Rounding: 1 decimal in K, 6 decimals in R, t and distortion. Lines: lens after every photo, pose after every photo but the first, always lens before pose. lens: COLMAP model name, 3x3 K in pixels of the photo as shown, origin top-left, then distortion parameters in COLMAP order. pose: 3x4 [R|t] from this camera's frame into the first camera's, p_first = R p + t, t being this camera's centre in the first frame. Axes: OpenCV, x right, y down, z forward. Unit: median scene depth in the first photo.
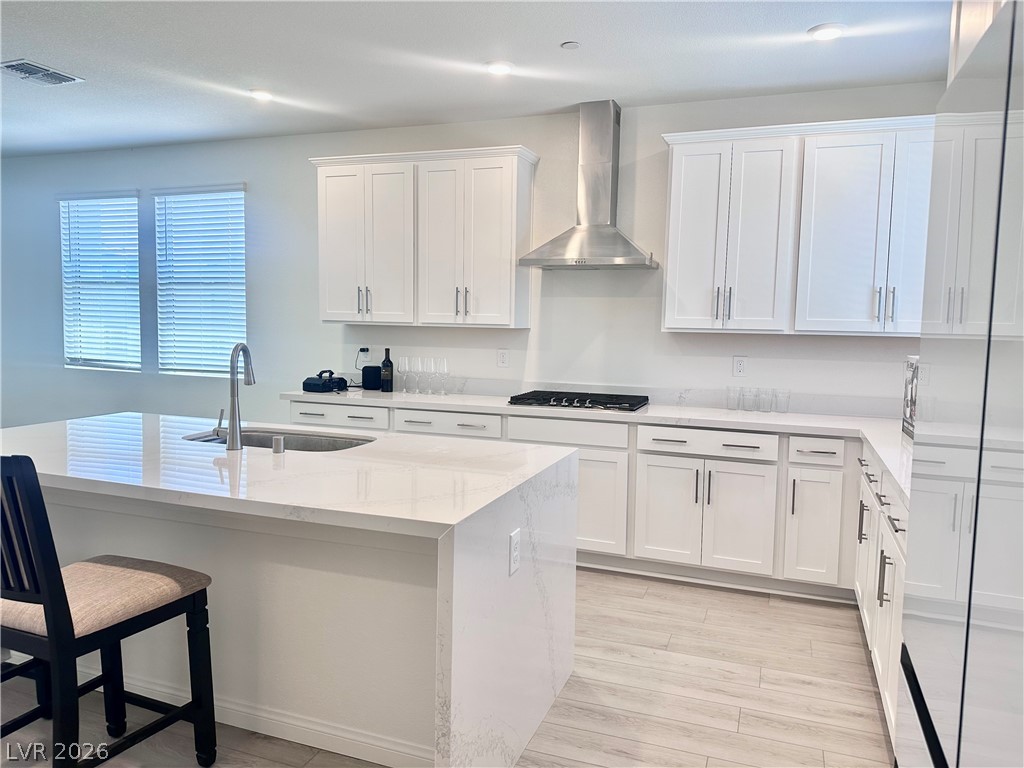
lens RADIAL K [[715.7, 0, 518.4], [0, 715.7, 385.2], [0, 0, 1]] dist [0.064029, -0.068003]
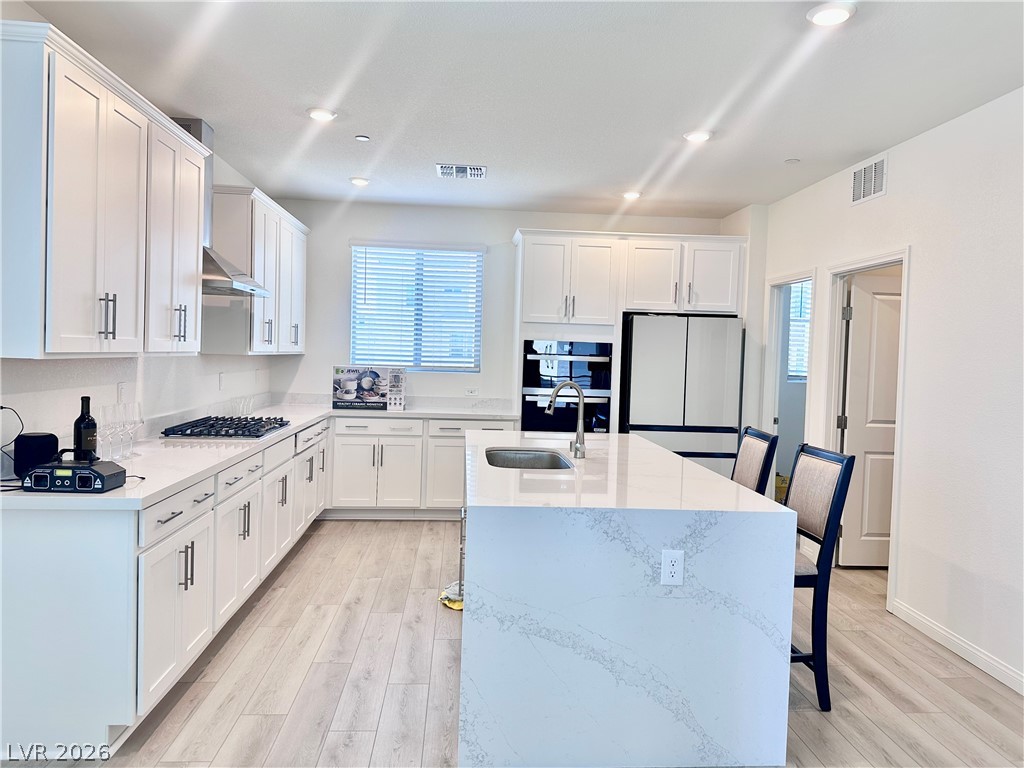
lens RADIAL K [[715.7, 0, 514.8], [0, 715.7, 376.2], [0, 0, 1]] dist [0.064029, -0.068003]
pose [[-0.418003, -0.064457, 0.906156, -0.889869], [0.037180, 0.995430, 0.087958, -0.110138], [-0.907684, 0.070458, -0.413697, 0.946839]]
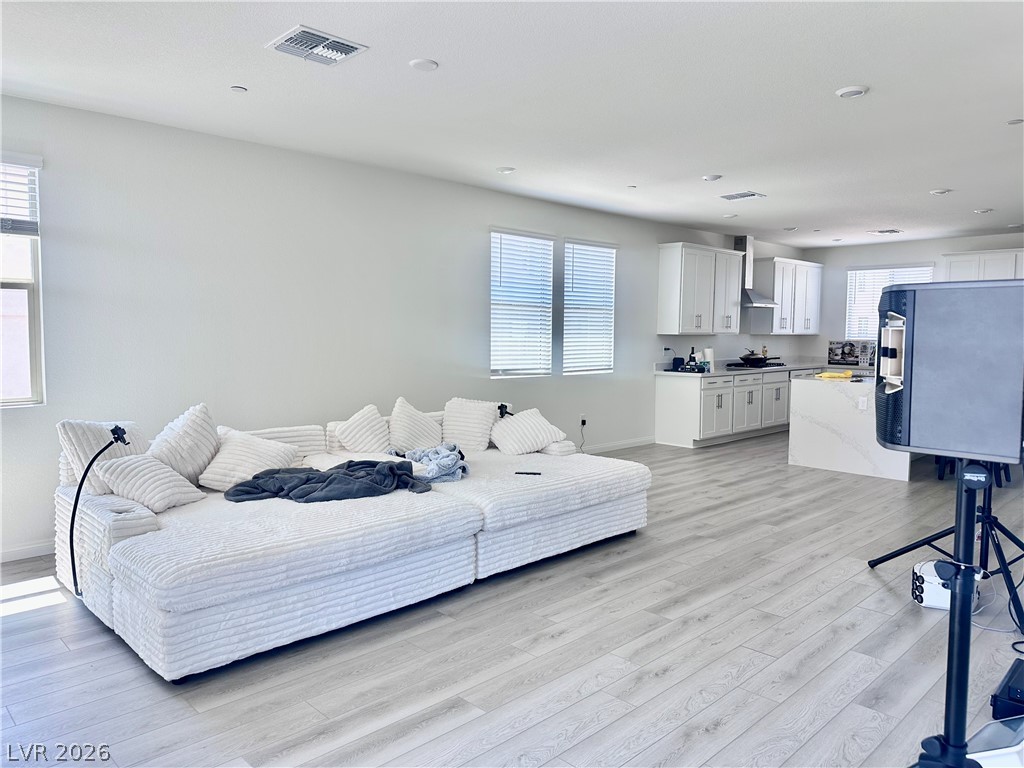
lens RADIAL K [[715.7, 0, 515.7], [0, 715.7, 377.7], [0, 0, 1]] dist [0.064029, -0.068003]
pose [[0.422096, -0.076314, 0.903333, -2.112445], [0.078392, 0.995791, 0.047495, -0.098963], [-0.903156, 0.050766, 0.426301, 0.640317]]
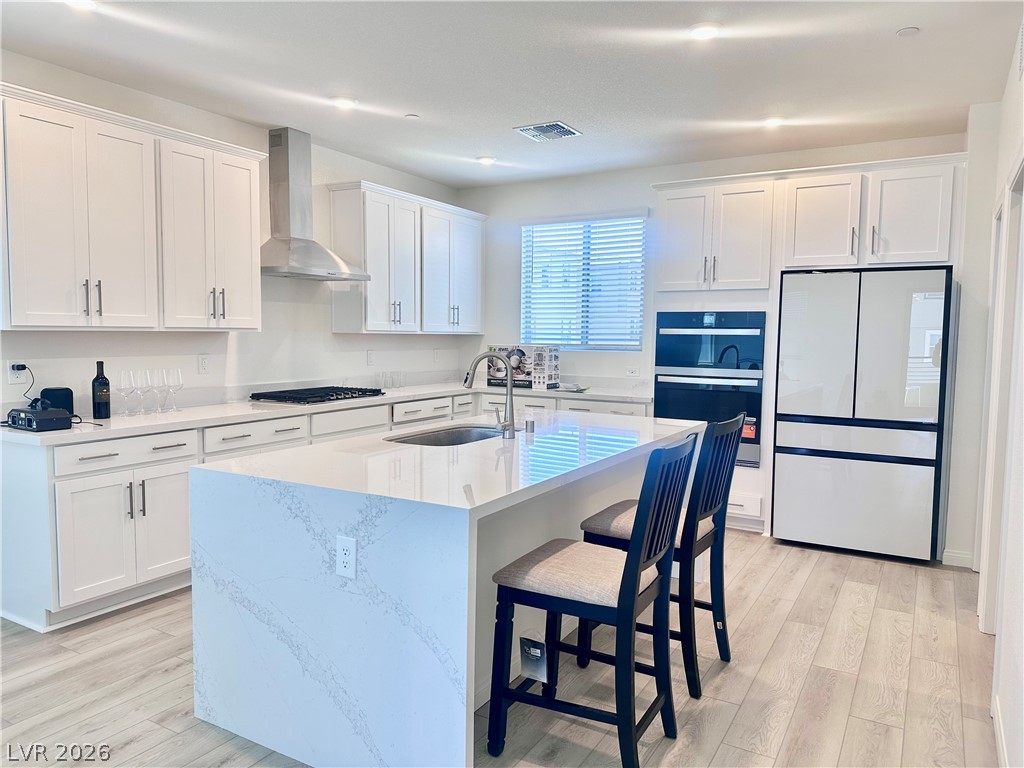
lens RADIAL K [[715.7, 0, 517.0], [0, 715.7, 388.7], [0, 0, 1]] dist [0.064029, -0.068003]
pose [[0.171533, -0.096443, 0.980446, -0.886824], [0.075484, 0.993558, 0.084526, -0.055687], [-0.982282, 0.059509, 0.177708, 0.437727]]
